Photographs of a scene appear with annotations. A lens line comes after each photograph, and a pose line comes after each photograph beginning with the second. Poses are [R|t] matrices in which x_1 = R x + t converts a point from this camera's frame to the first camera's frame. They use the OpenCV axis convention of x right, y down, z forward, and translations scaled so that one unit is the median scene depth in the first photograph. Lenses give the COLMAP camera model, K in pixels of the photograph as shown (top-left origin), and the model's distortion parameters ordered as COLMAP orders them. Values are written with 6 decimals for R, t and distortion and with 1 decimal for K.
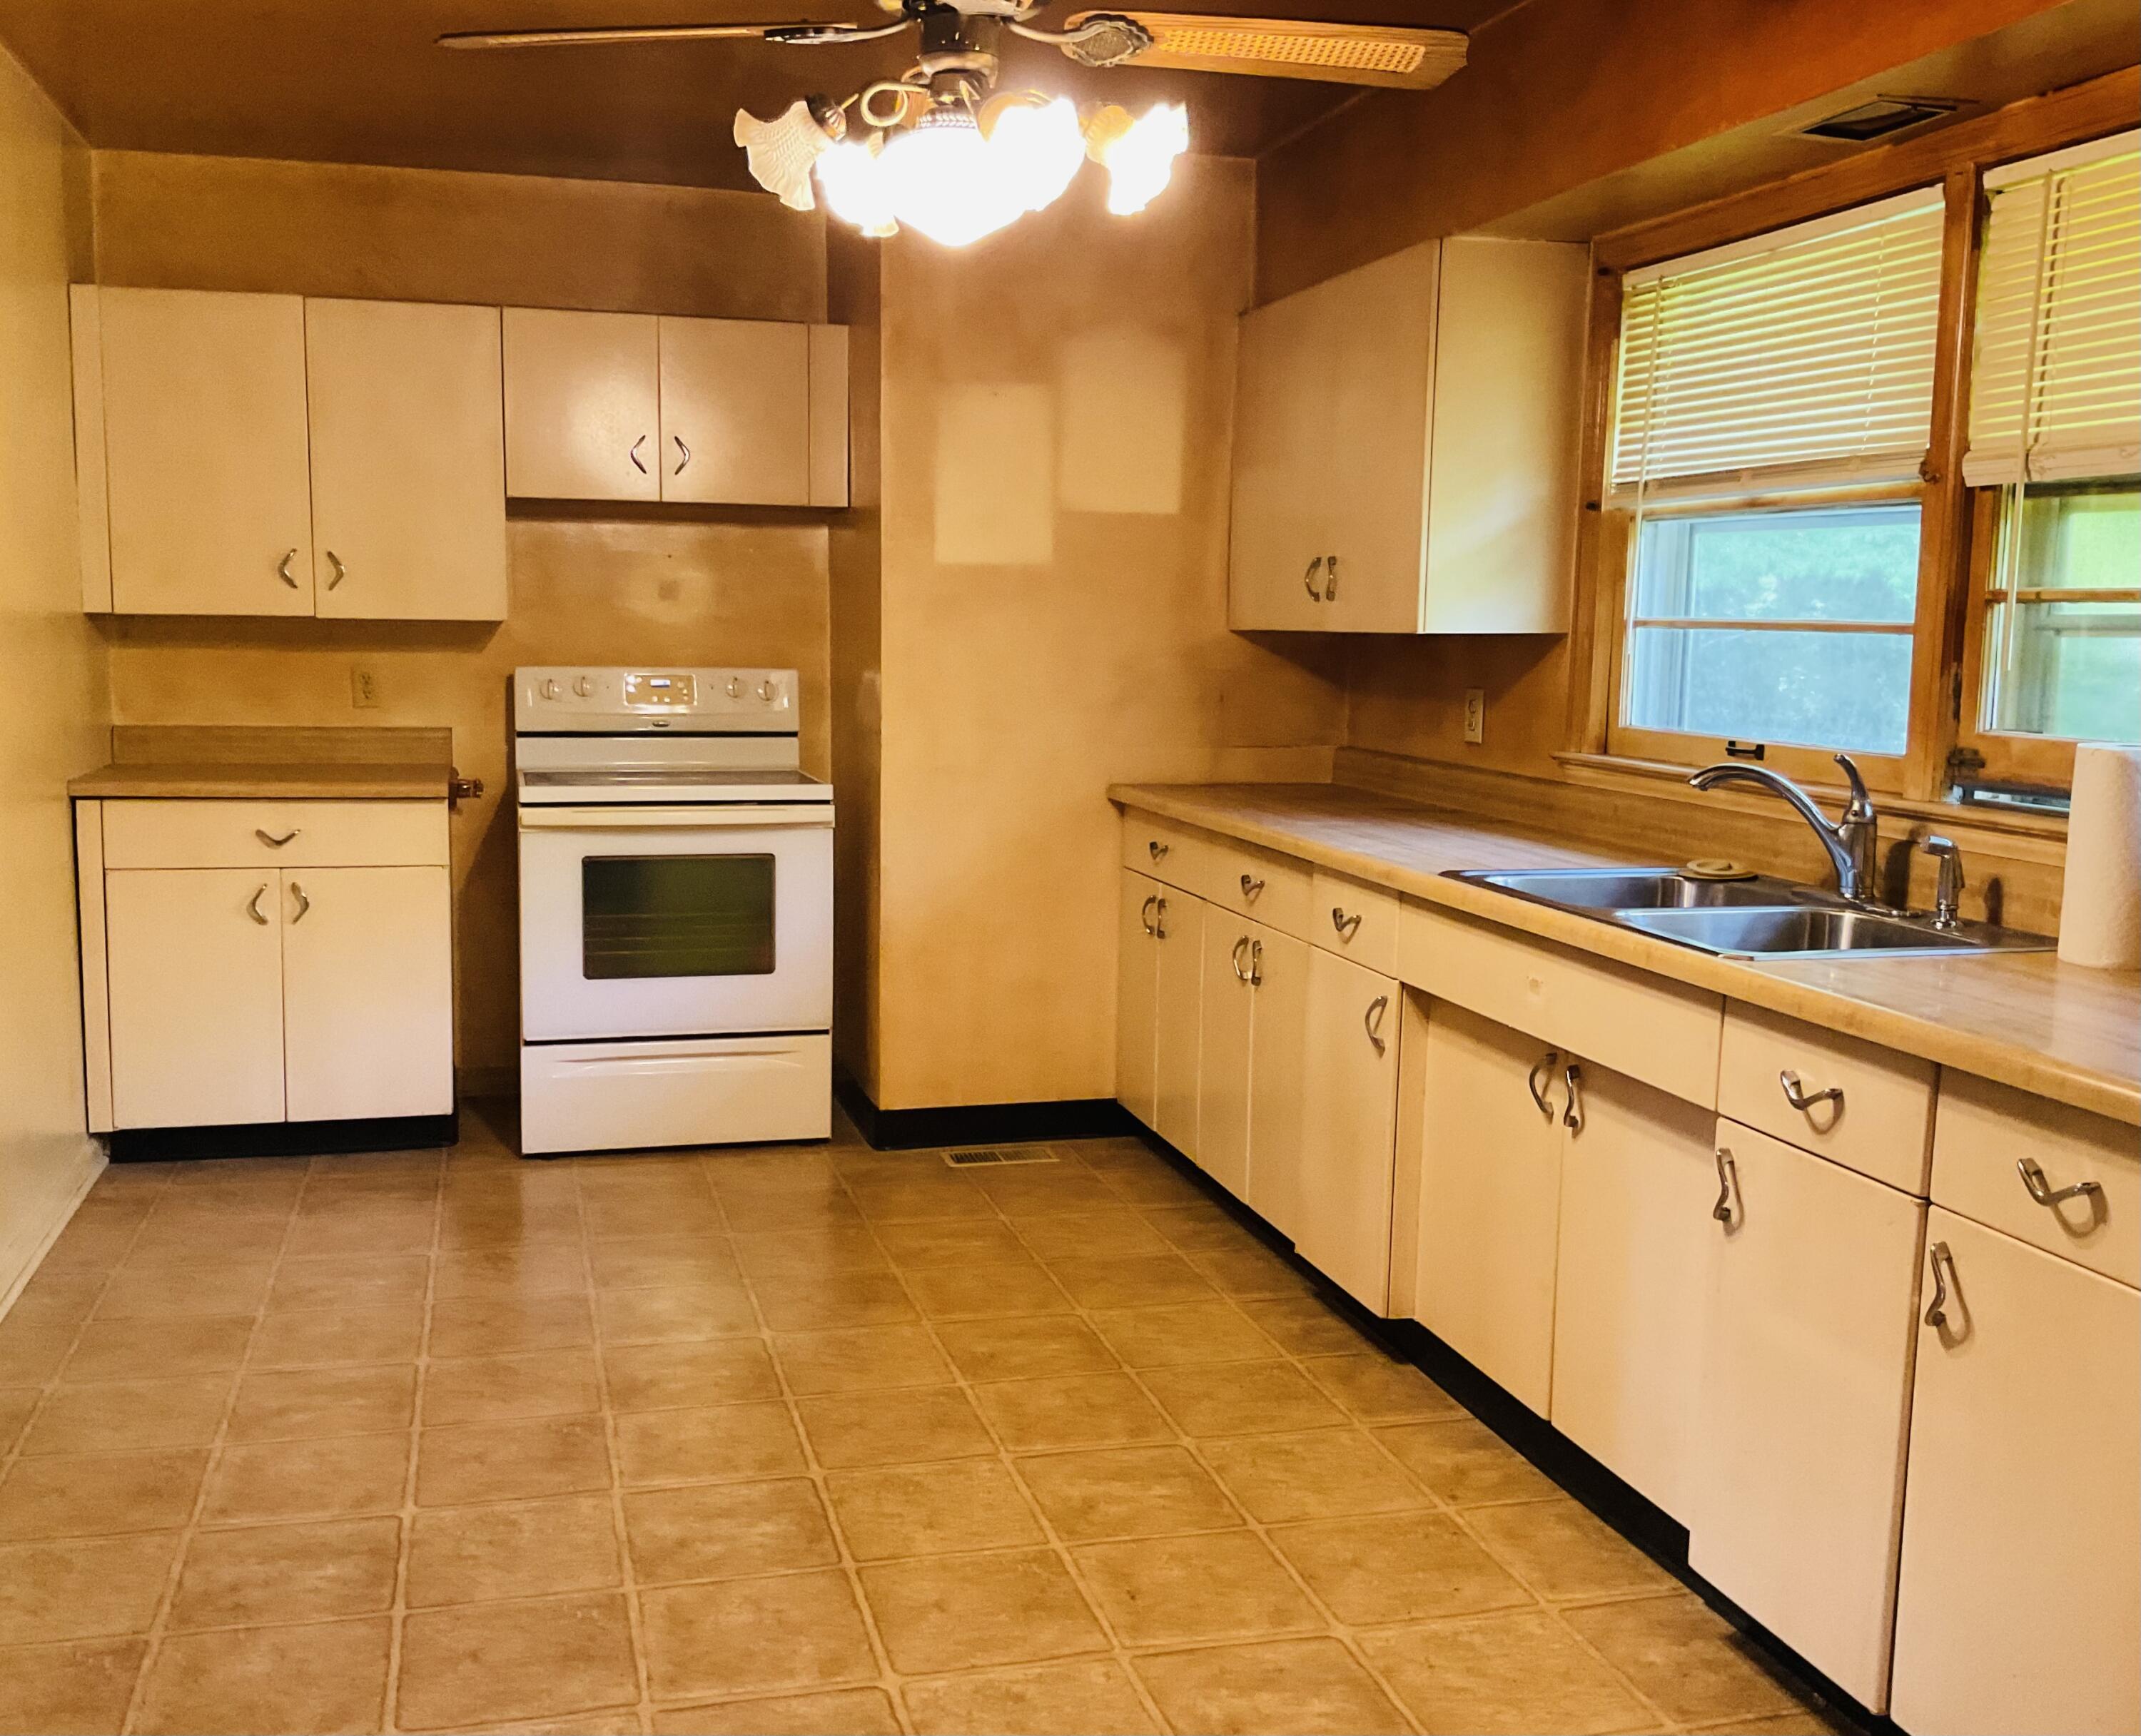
lens RADIAL K [[1986.9, 0, 1070.5], [0, 1986.9, 868.0], [0, 0, 1]] dist [0.191134, -0.421571]
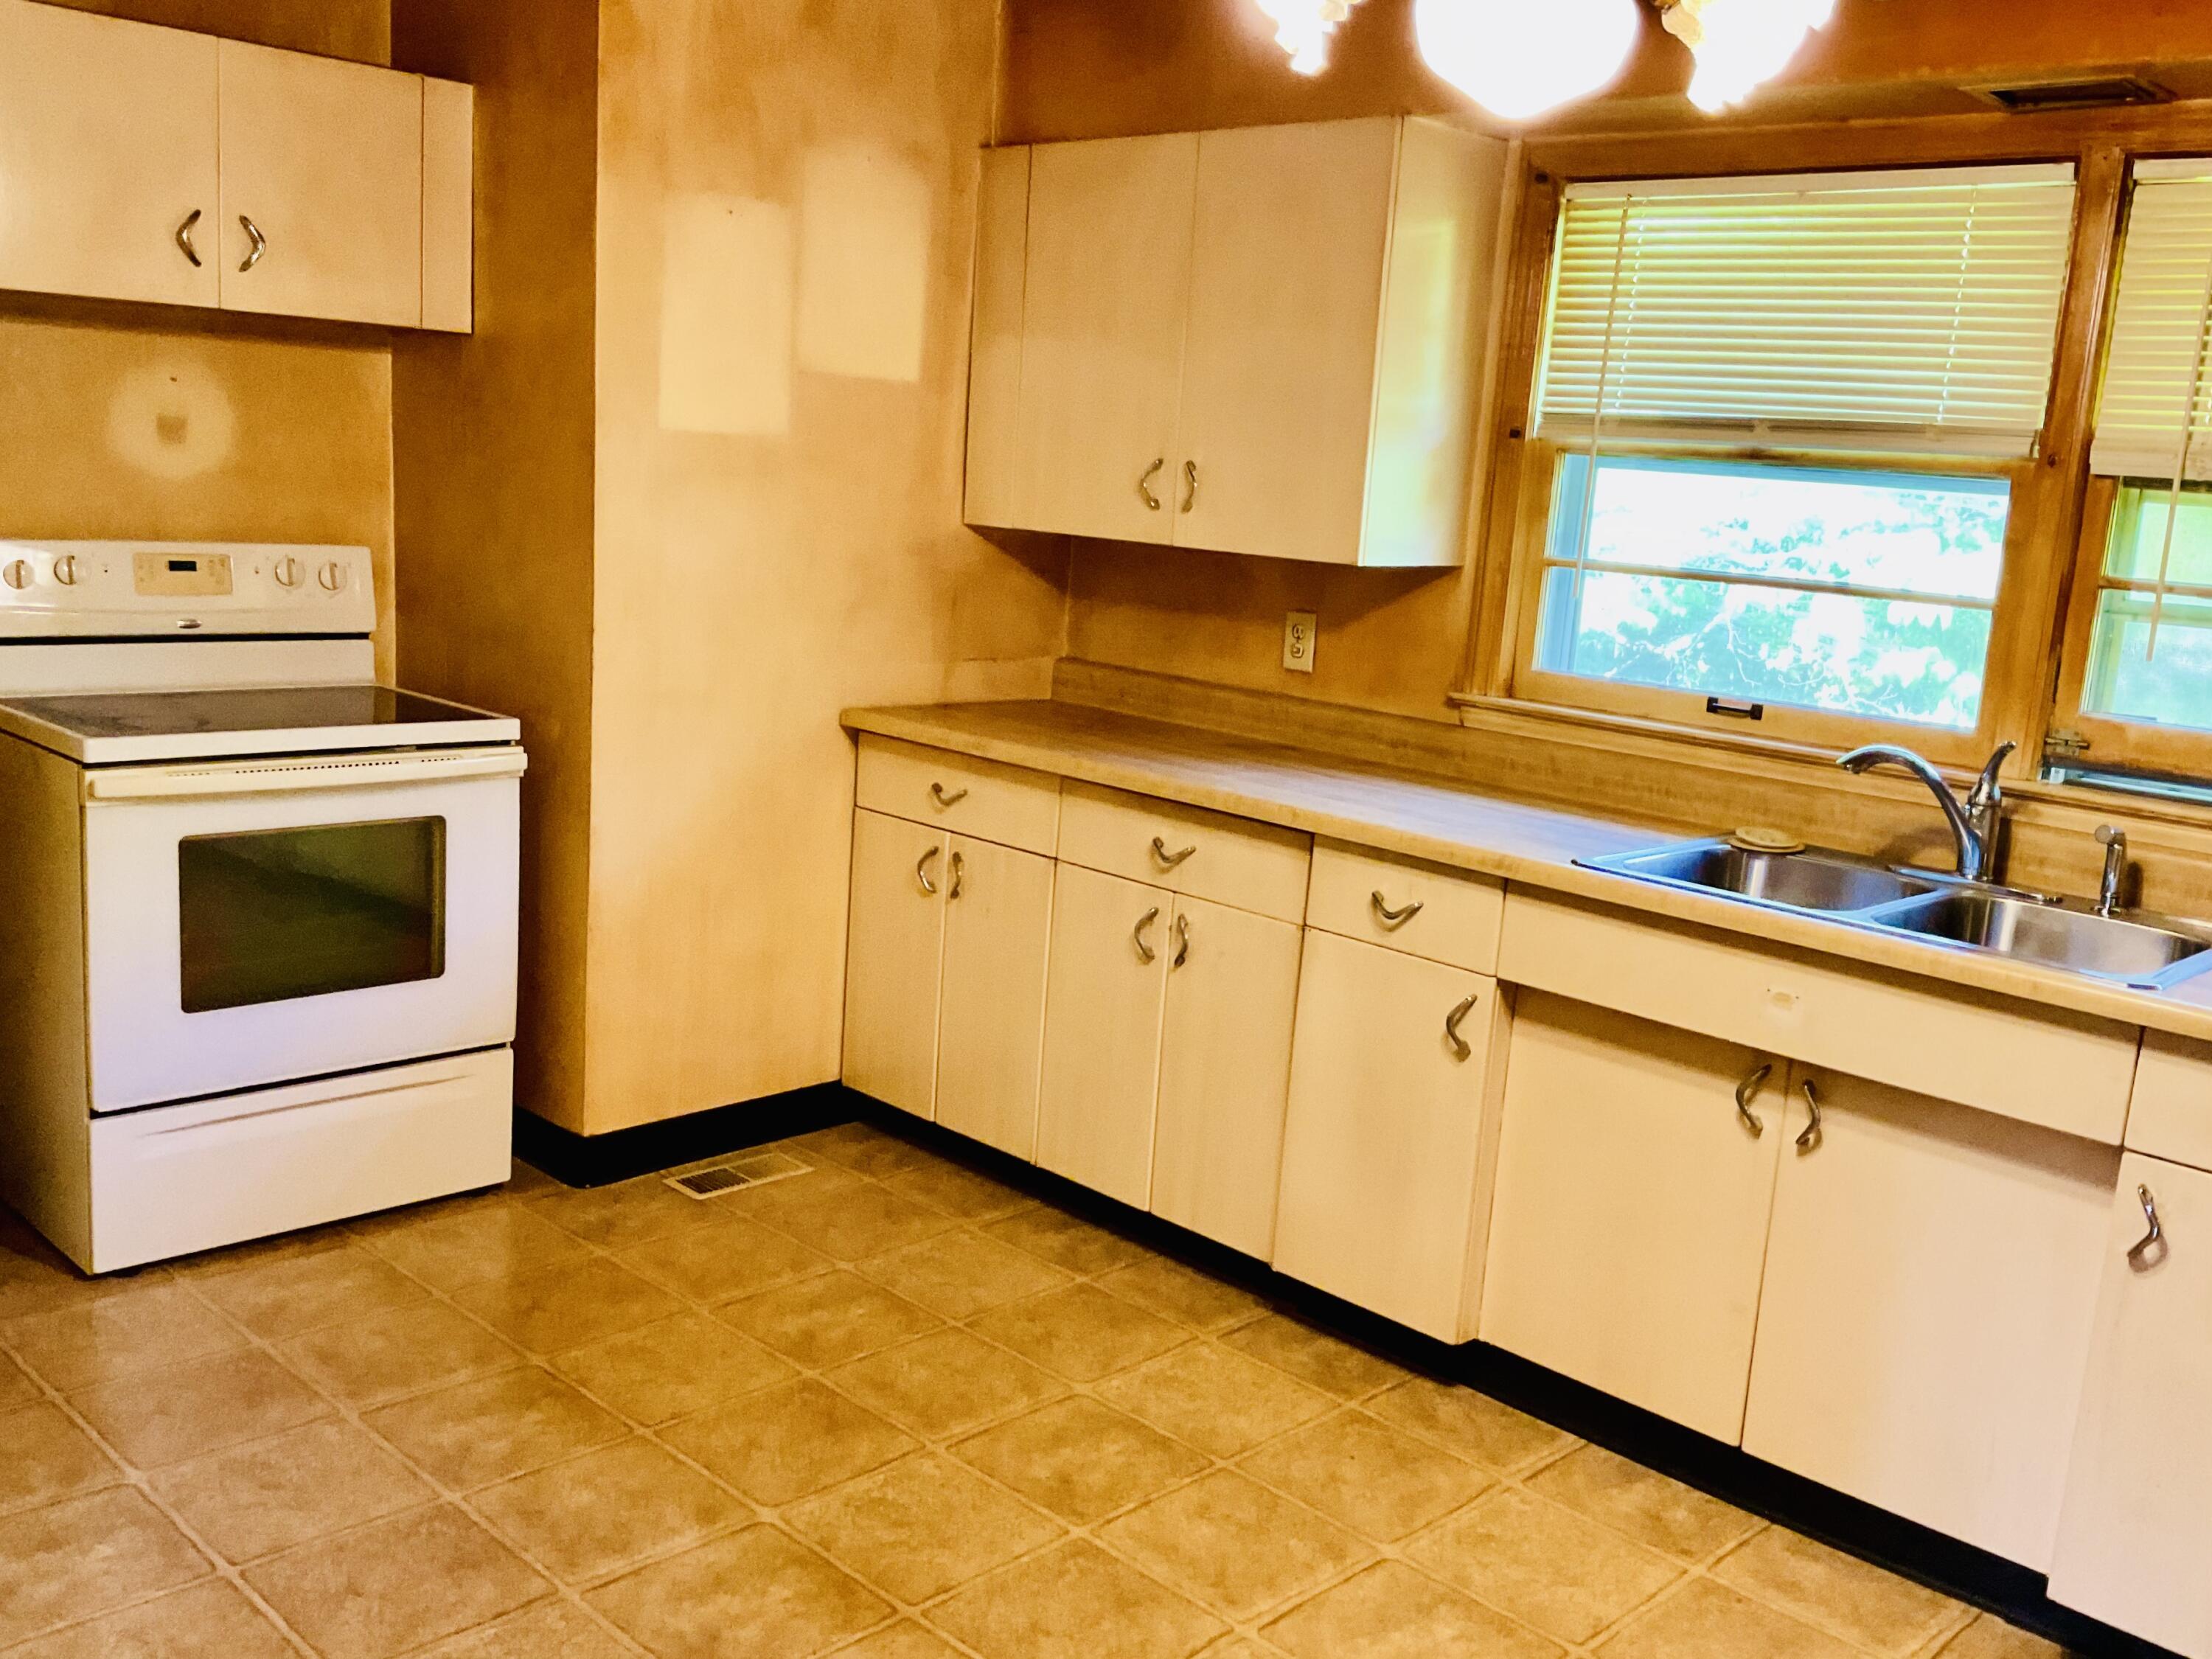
lens RADIAL K [[1950.8, 0, 1106.0], [0, 1950.8, 829.5], [0, 0, 1]] dist [0.139768, -0.274812]
pose [[0.849635, -0.052278, 0.524774, -0.389973], [0.006332, 0.996014, 0.088970, -0.078852], [-0.527334, -0.072269, 0.846579, 0.313537]]
